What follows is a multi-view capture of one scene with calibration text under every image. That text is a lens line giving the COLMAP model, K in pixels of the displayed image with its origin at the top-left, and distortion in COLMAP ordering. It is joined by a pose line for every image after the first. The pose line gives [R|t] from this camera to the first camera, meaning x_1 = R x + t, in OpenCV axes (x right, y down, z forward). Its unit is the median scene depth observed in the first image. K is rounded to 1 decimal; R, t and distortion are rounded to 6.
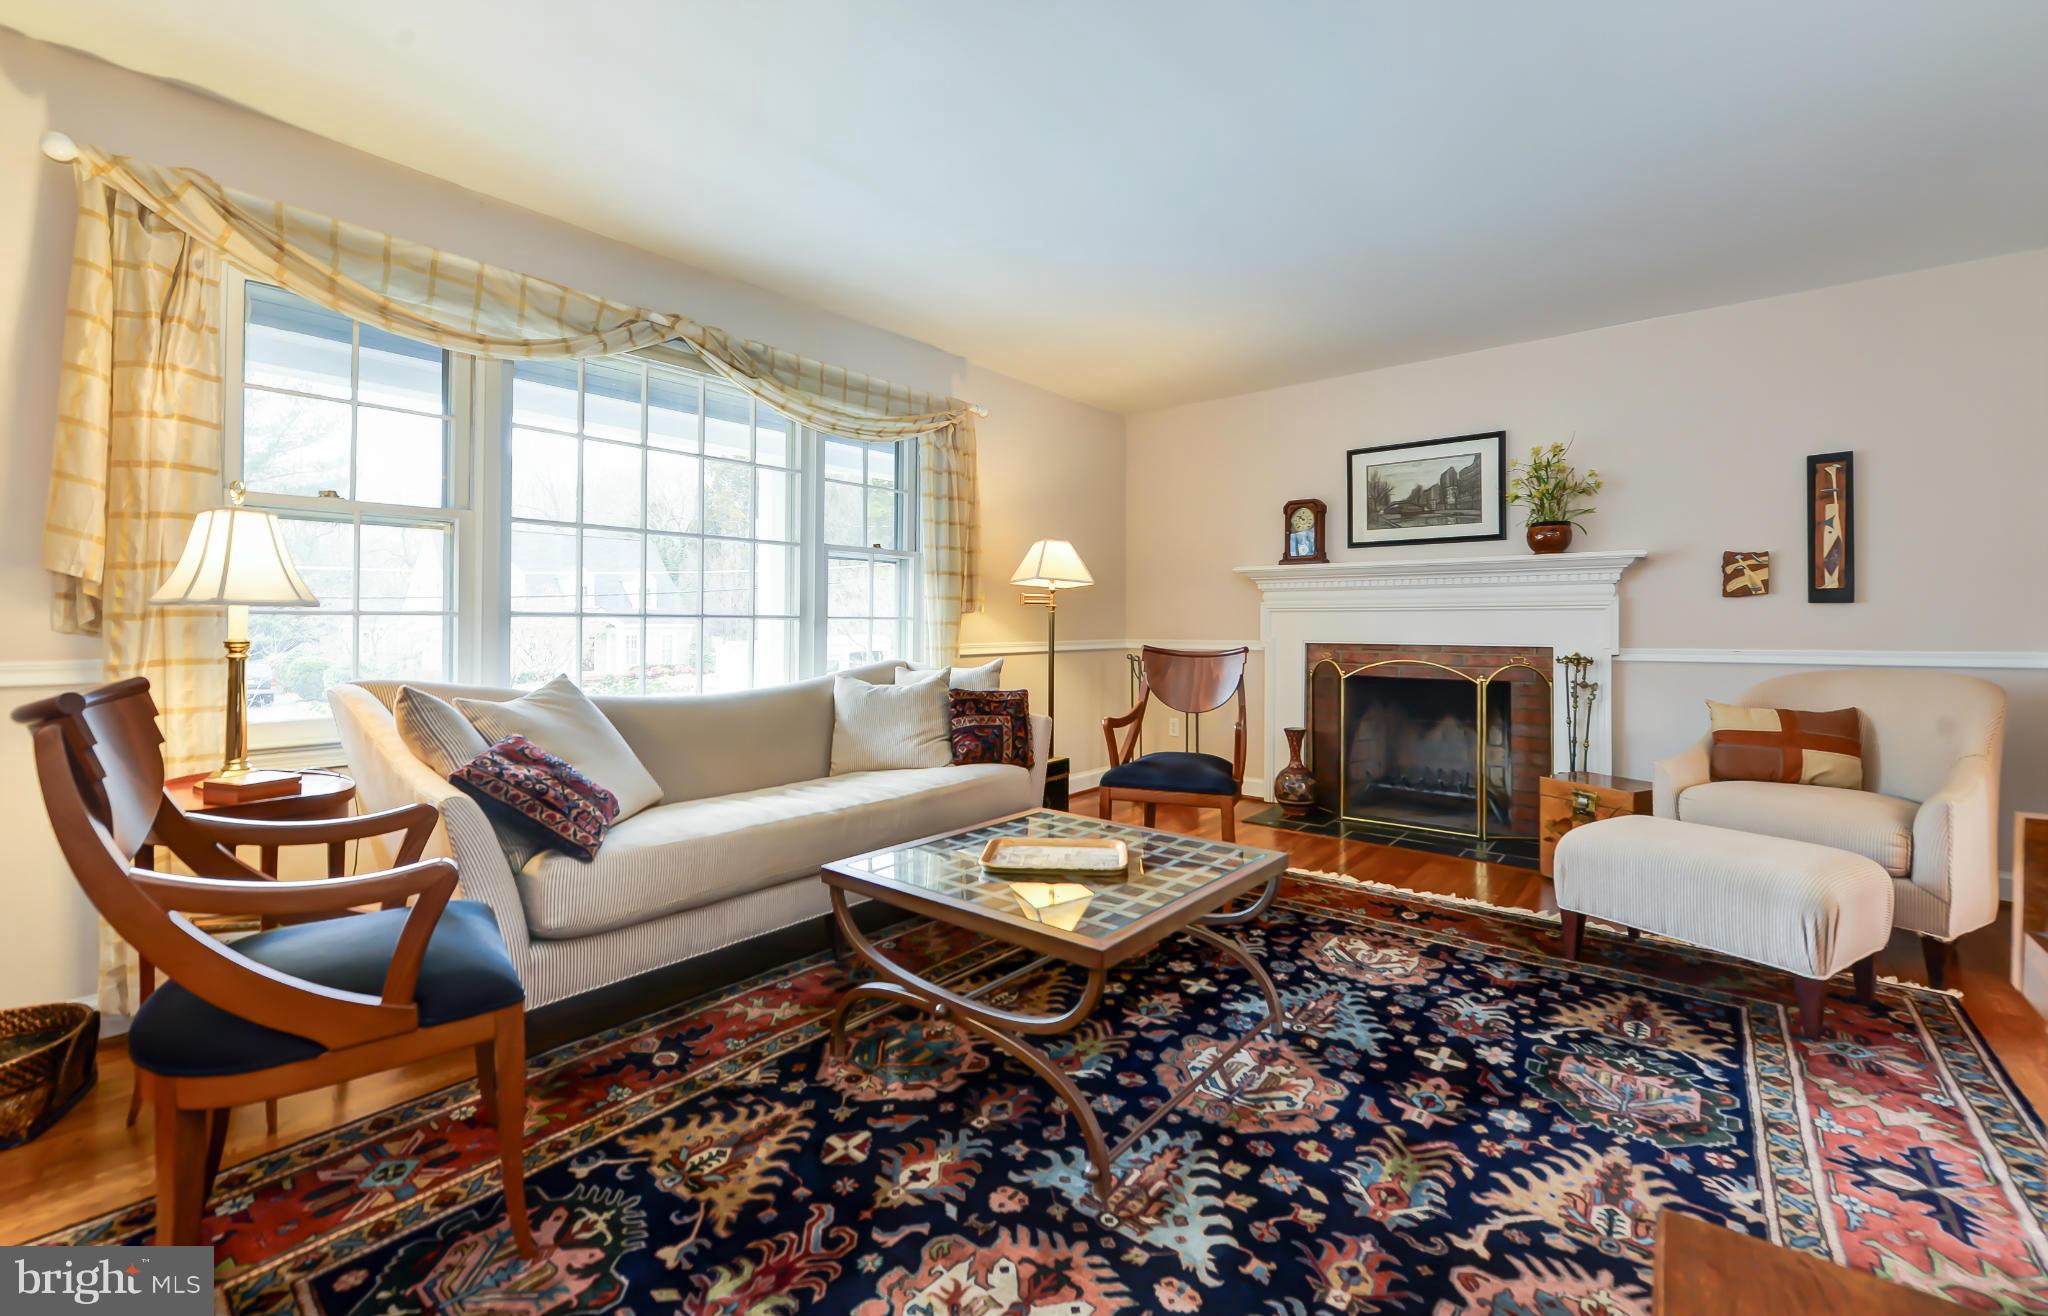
lens RADIAL K [[836.0, 0, 1054.1], [0, 836.0, 612.5], [0, 0, 1]] dist [-0.009210, -0.000565]
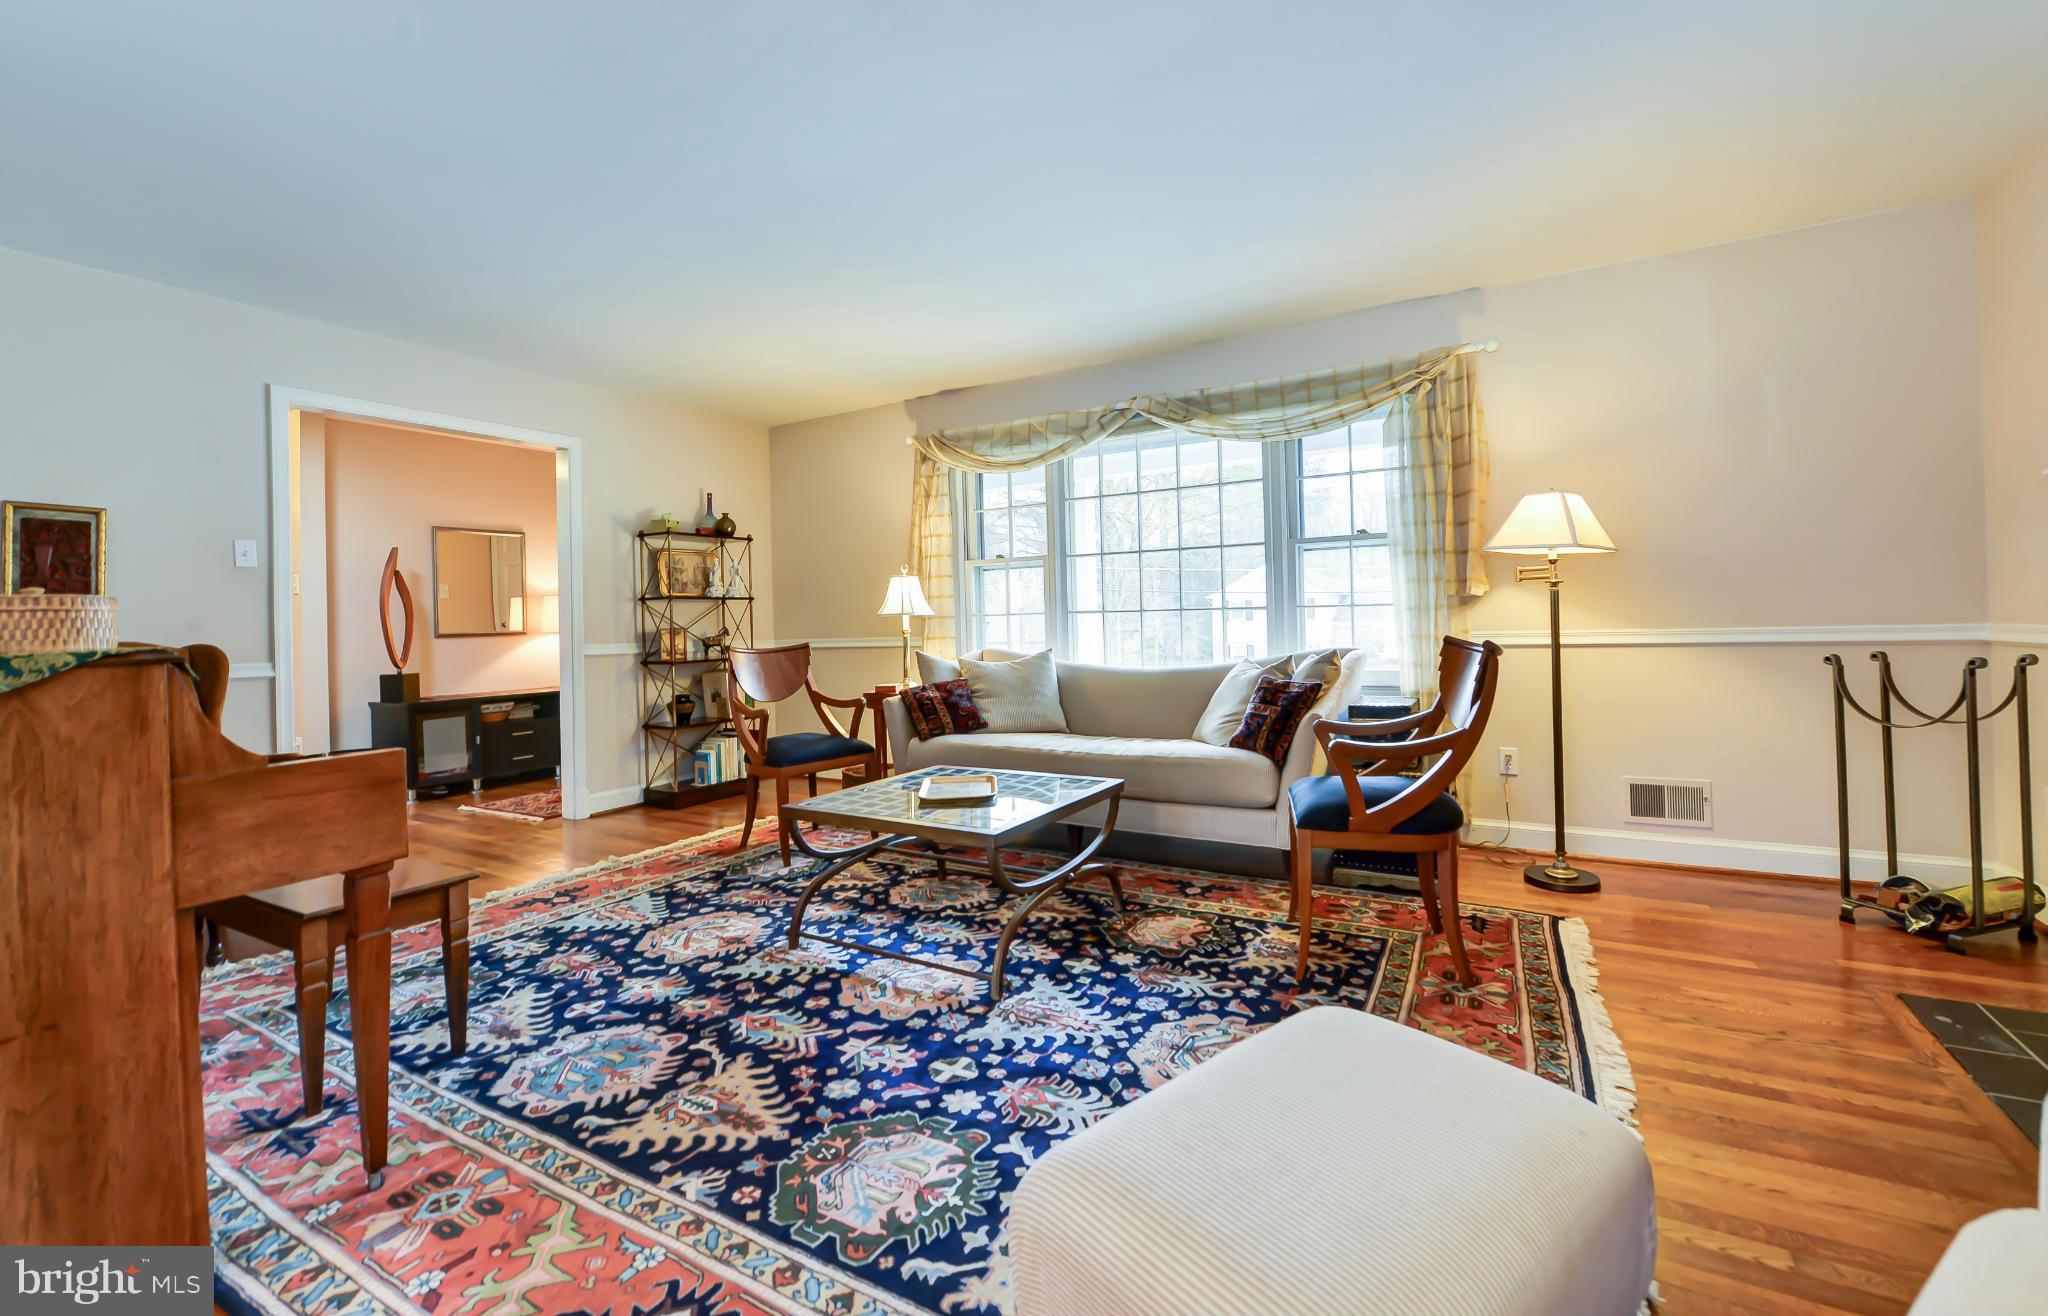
lens RADIAL K [[836.0, 0, 1029.2], [0, 836.0, 622.7], [0, 0, 1]] dist [-0.009210, -0.000565]
pose [[0.144368, -0.002706, -0.989520, 1.570518], [0.034386, 0.999406, 0.002284, 0.024858], [0.988926, -0.034356, 0.144375, 1.061128]]
